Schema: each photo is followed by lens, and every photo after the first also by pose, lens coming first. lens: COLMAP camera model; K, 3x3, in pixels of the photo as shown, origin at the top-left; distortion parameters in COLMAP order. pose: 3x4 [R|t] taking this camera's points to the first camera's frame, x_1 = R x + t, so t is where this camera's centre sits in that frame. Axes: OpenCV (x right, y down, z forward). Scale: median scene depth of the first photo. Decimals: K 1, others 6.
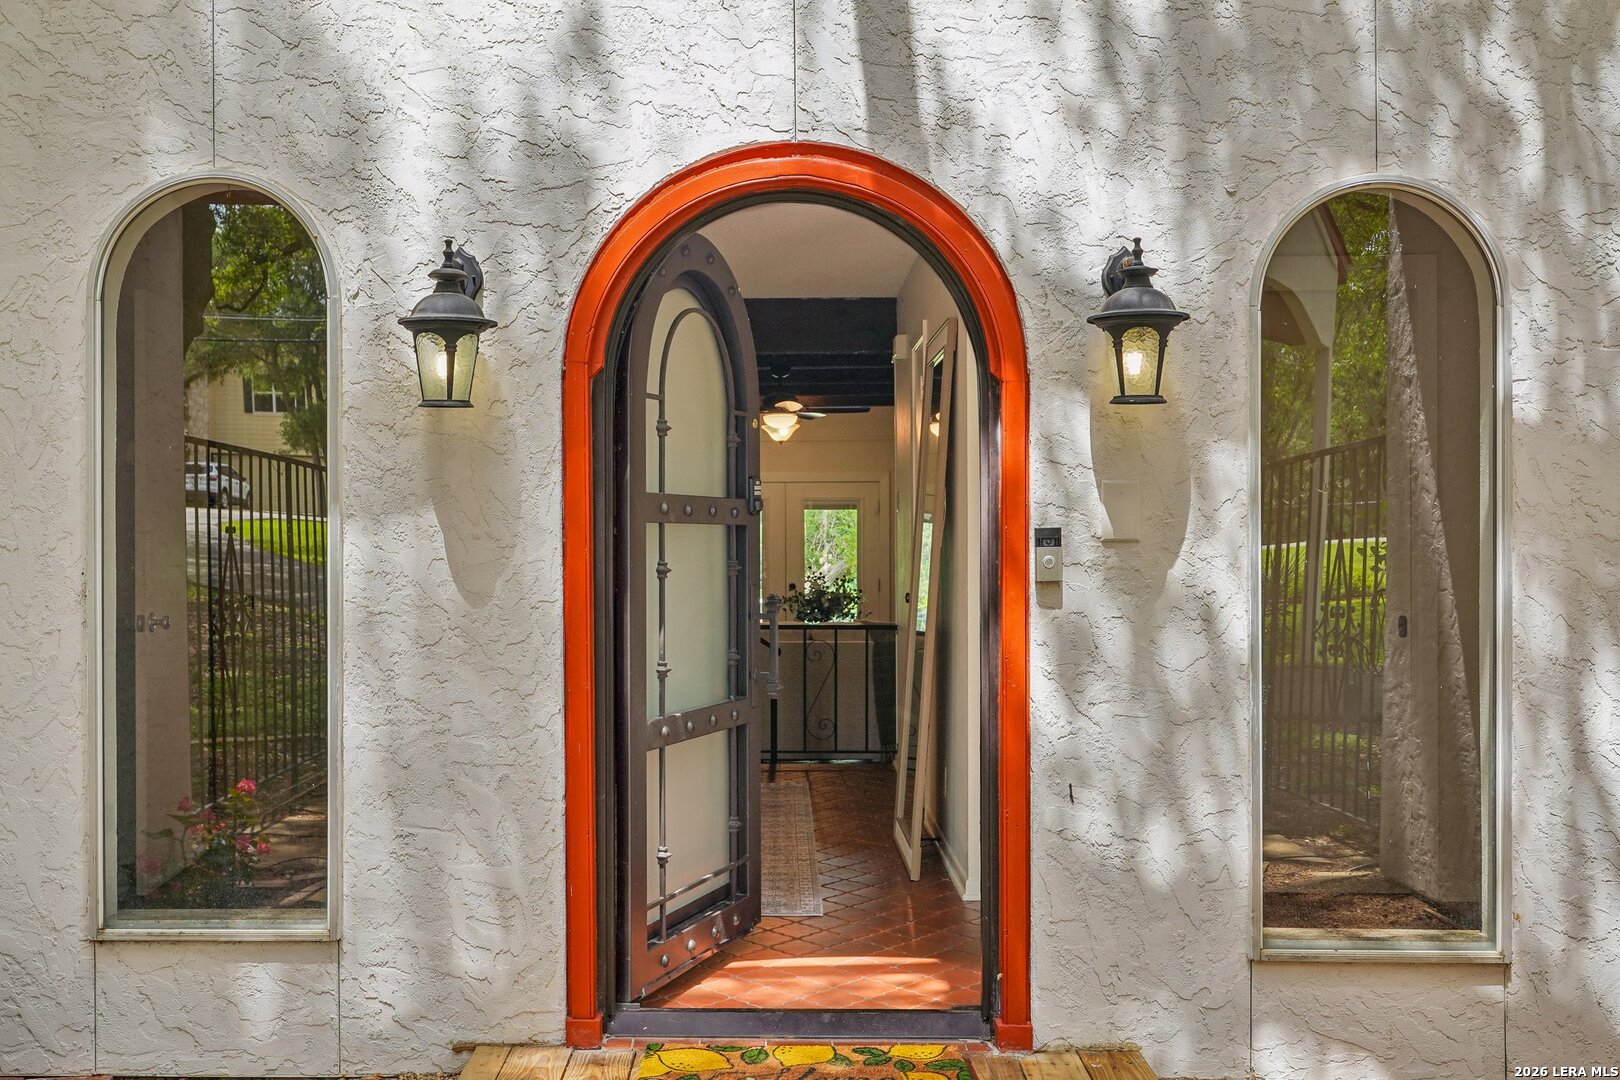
lens RADIAL K [[1556.1, 0, 810.0], [0, 1556.1, 540.0], [0, 0, 1]] dist [-0.009433, -0.003311]
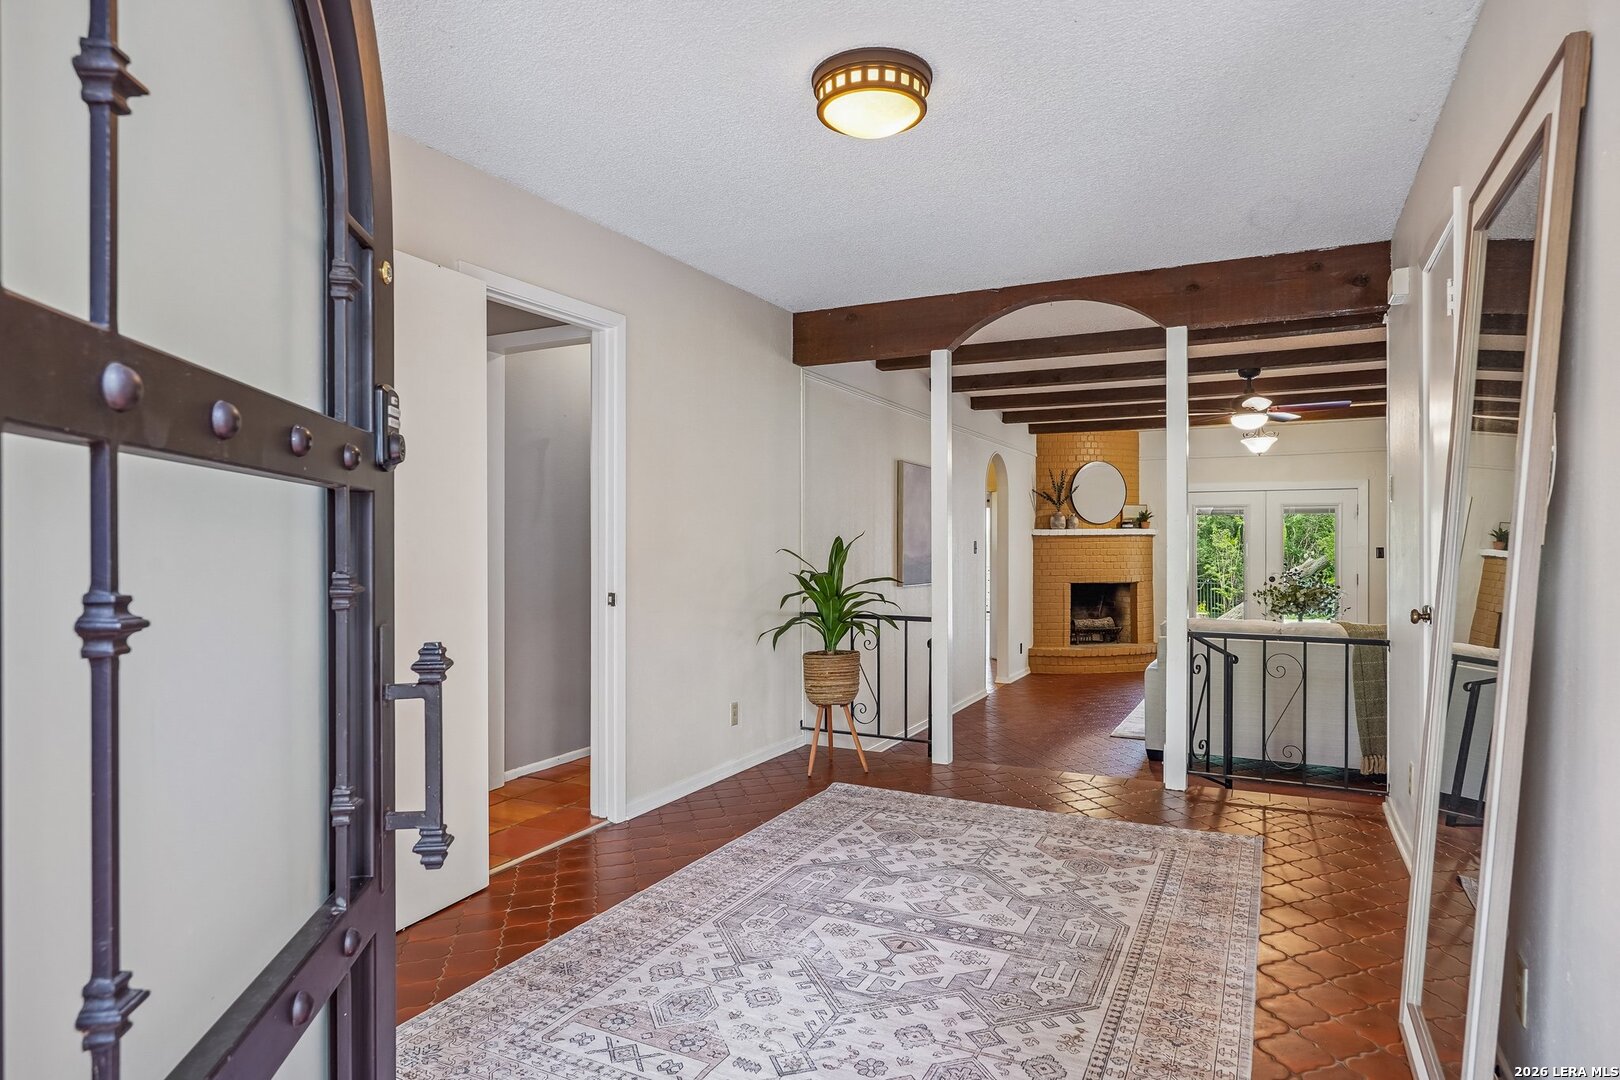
lens RADIAL K [[930.7, 0, 810.0], [0, 930.7, 540.0], [0, 0, 1]] dist [0.000974, -0.000133]
pose [[0.885211, 0.004876, -0.465165, 0.010829], [-0.004711, 0.999988, 0.001518, 0.001348], [0.465166, 0.000848, 0.885223, 0.333012]]
